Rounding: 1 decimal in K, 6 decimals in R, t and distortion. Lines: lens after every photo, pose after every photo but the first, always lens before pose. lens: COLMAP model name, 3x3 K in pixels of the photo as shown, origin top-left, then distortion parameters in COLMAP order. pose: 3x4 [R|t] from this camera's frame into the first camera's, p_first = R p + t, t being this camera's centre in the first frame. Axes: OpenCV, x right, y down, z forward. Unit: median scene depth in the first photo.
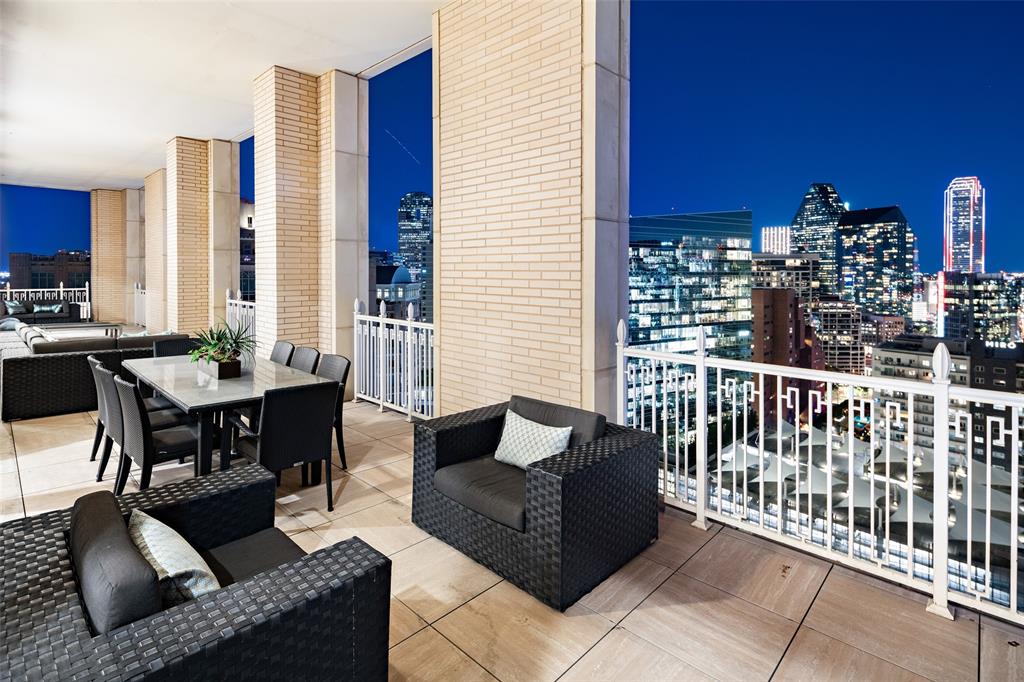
lens RADIAL K [[502.2, 0, 512.2], [0, 502.2, 272.8], [0, 0, 1]] dist [0.003268, -0.005326]
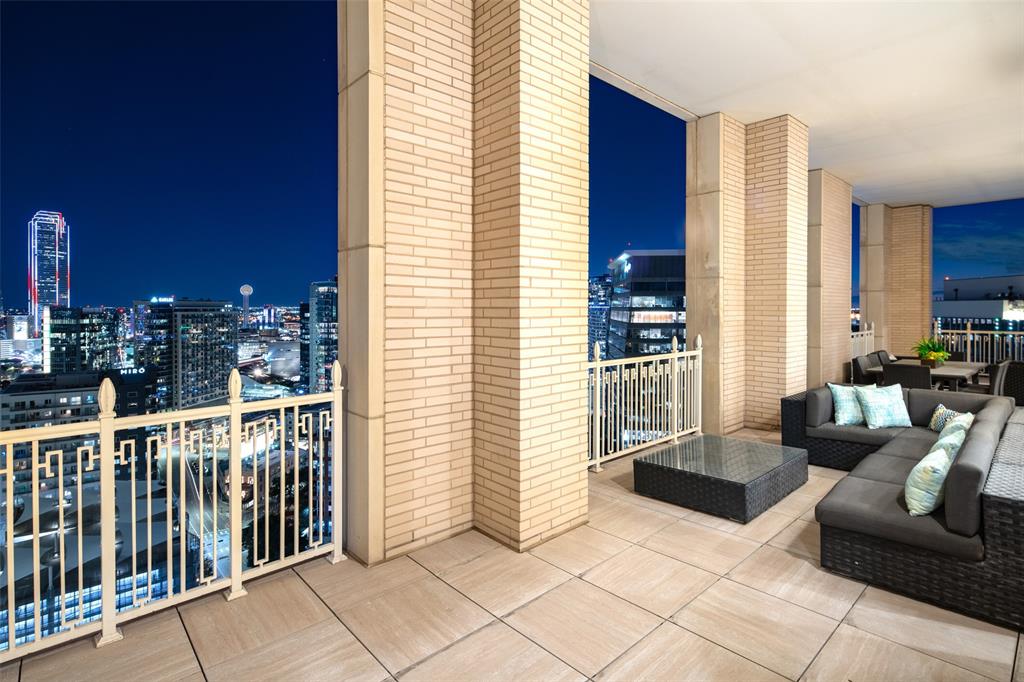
lens RADIAL K [[502.2, 0, 507.2], [0, 502.2, 306.0], [0, 0, 1]] dist [0.003268, -0.005326]
pose [[0.078685, 0.001957, 0.996898, -0.517843], [-0.000017, 0.999998, -0.001962, -0.003254], [-0.996899, 0.000137, 0.078685, 0.493398]]
